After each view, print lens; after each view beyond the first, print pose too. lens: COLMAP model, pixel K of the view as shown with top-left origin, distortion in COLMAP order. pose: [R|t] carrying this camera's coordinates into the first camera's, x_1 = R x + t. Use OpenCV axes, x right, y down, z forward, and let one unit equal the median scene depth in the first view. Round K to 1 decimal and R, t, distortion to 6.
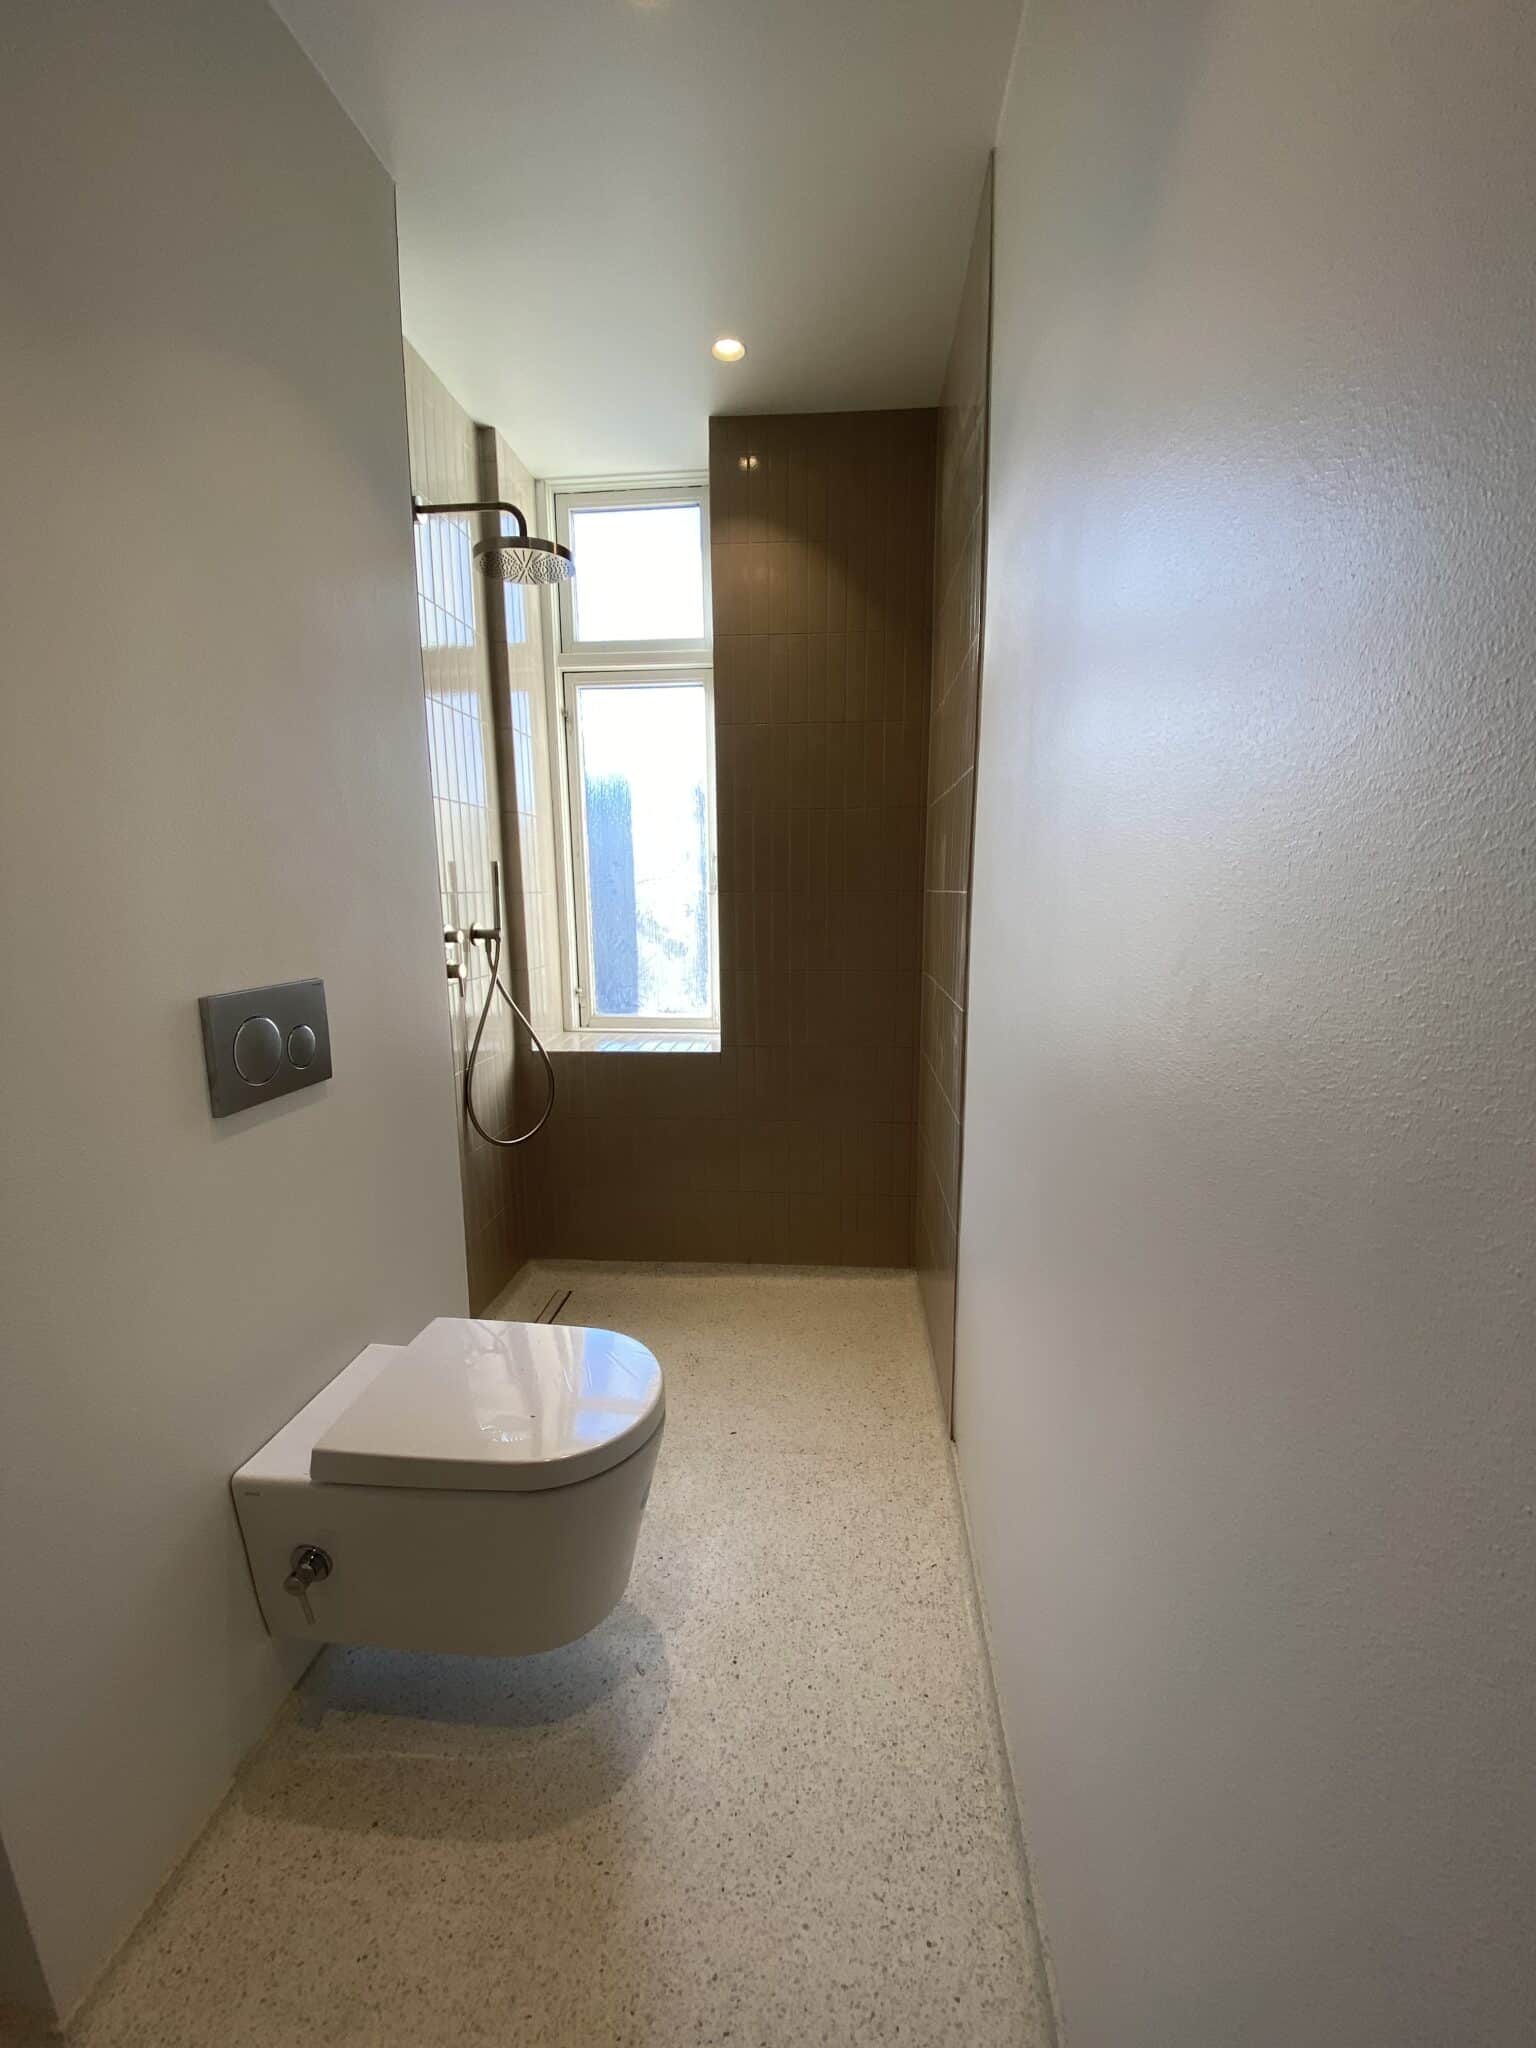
lens RADIAL K [[839.1, 0, 766.8], [0, 839.1, 1016.4], [0, 0, 1]] dist [-0.006987, -0.011257]
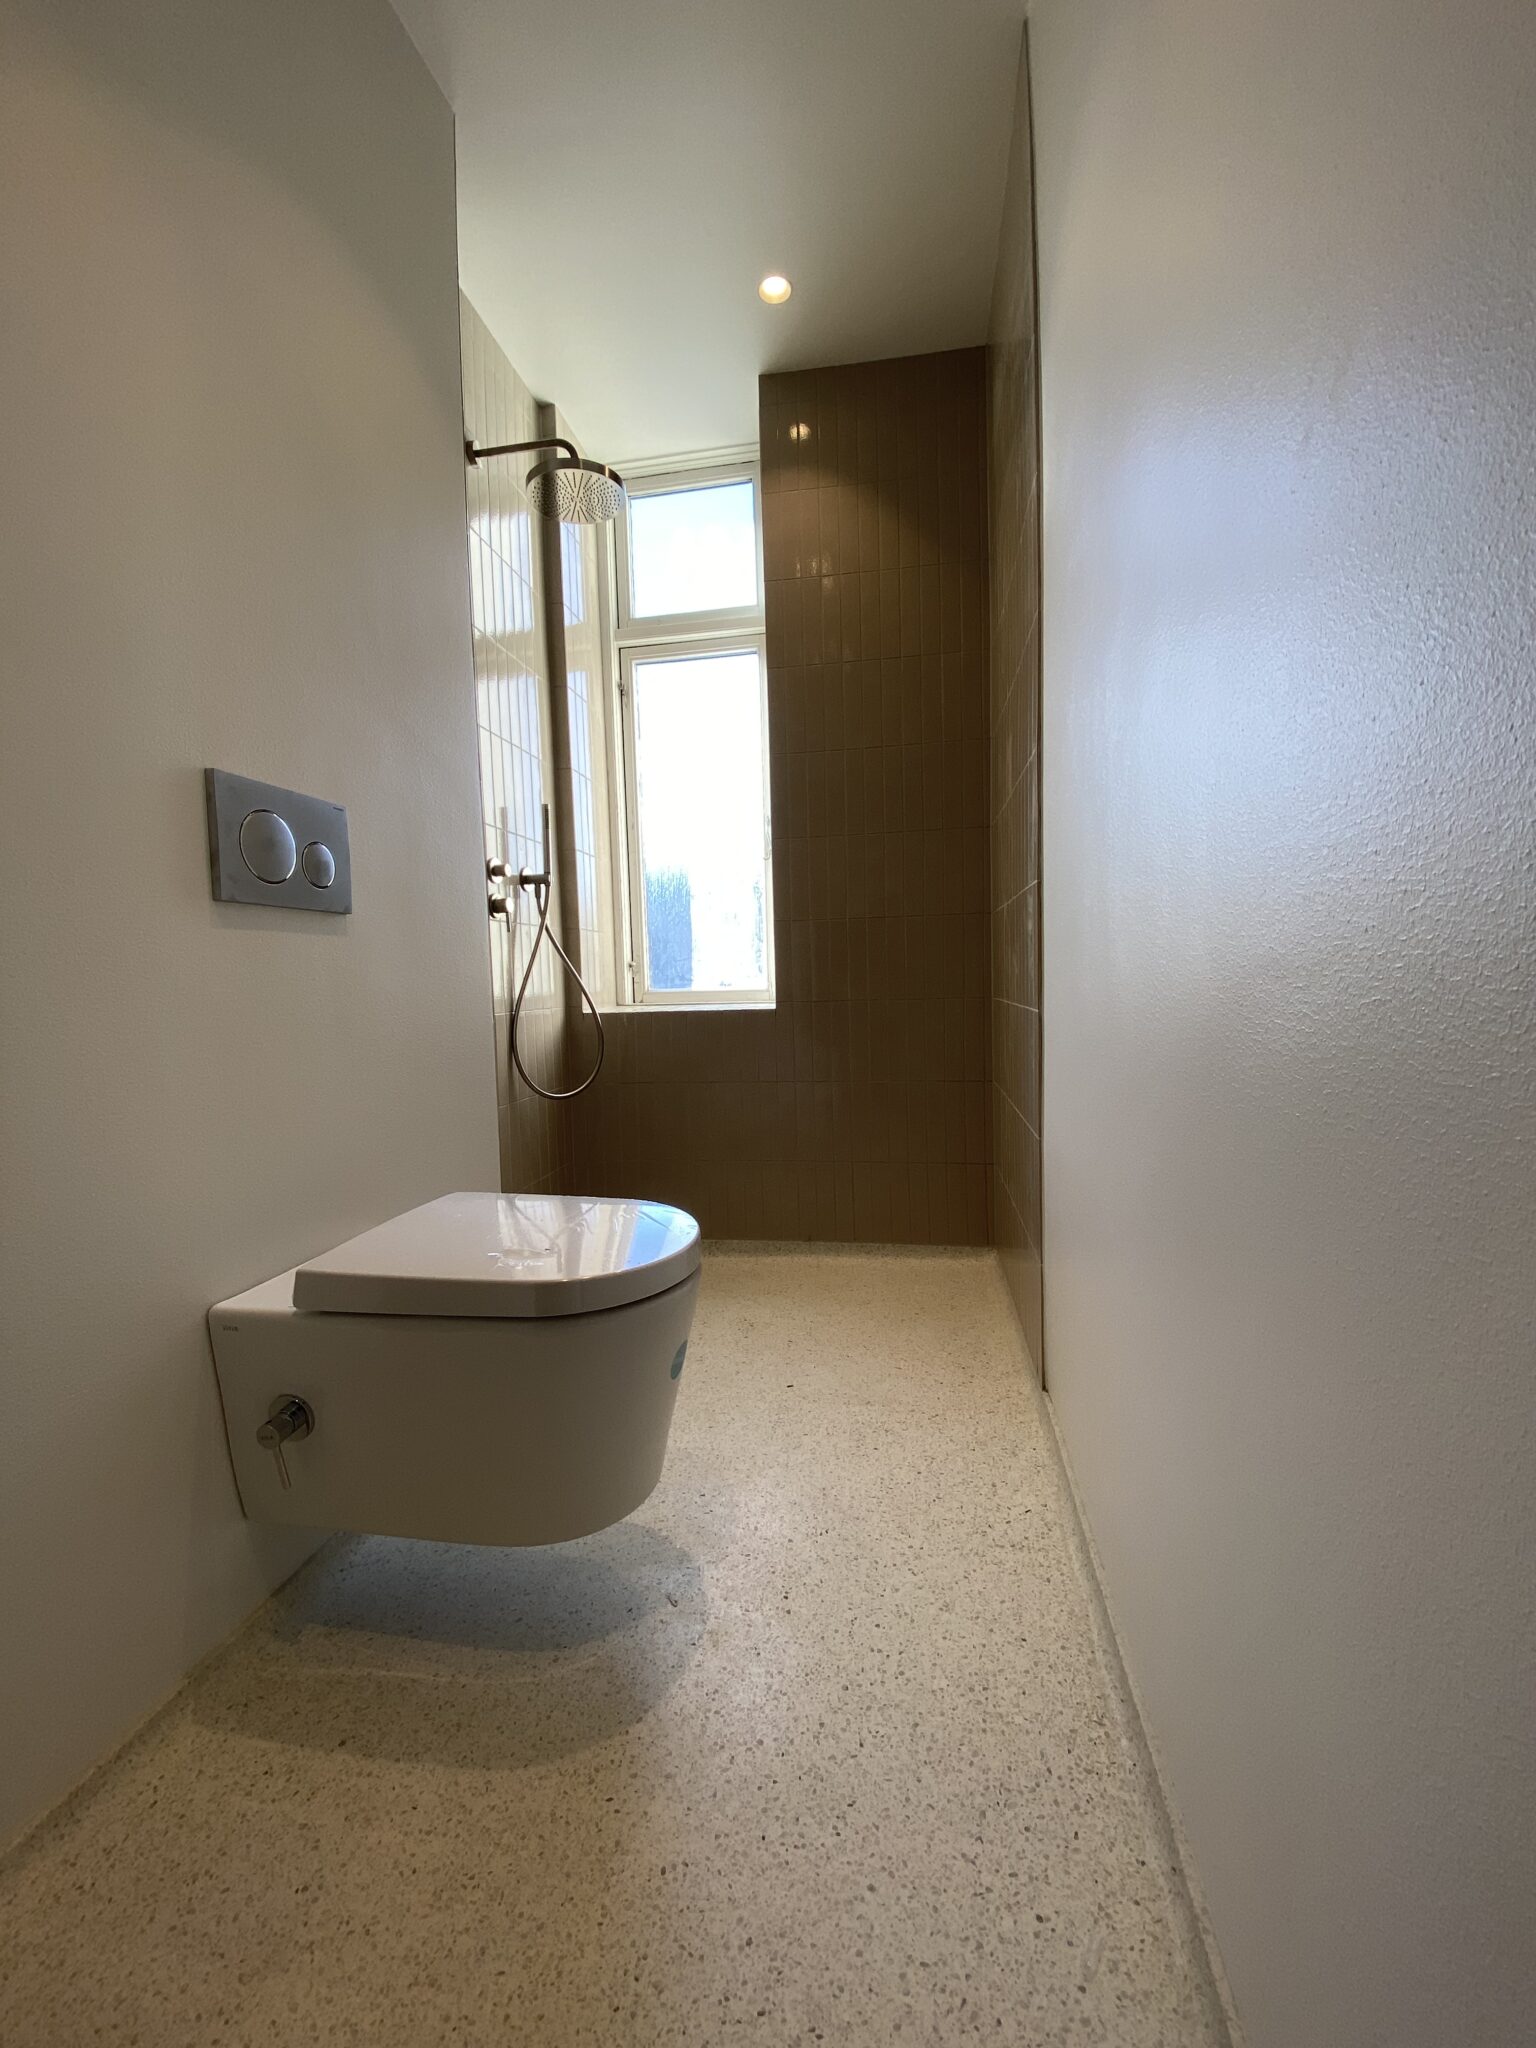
lens RADIAL K [[839.1, 0, 764.9], [0, 839.1, 1014.7], [0, 0, 1]] dist [-0.006987, -0.011257]
pose [[0.996449, -0.015876, -0.082684, 0.017228], [0.007193, 0.994523, -0.104268, 0.271726], [0.083886, 0.103303, 0.991106, 0.111531]]
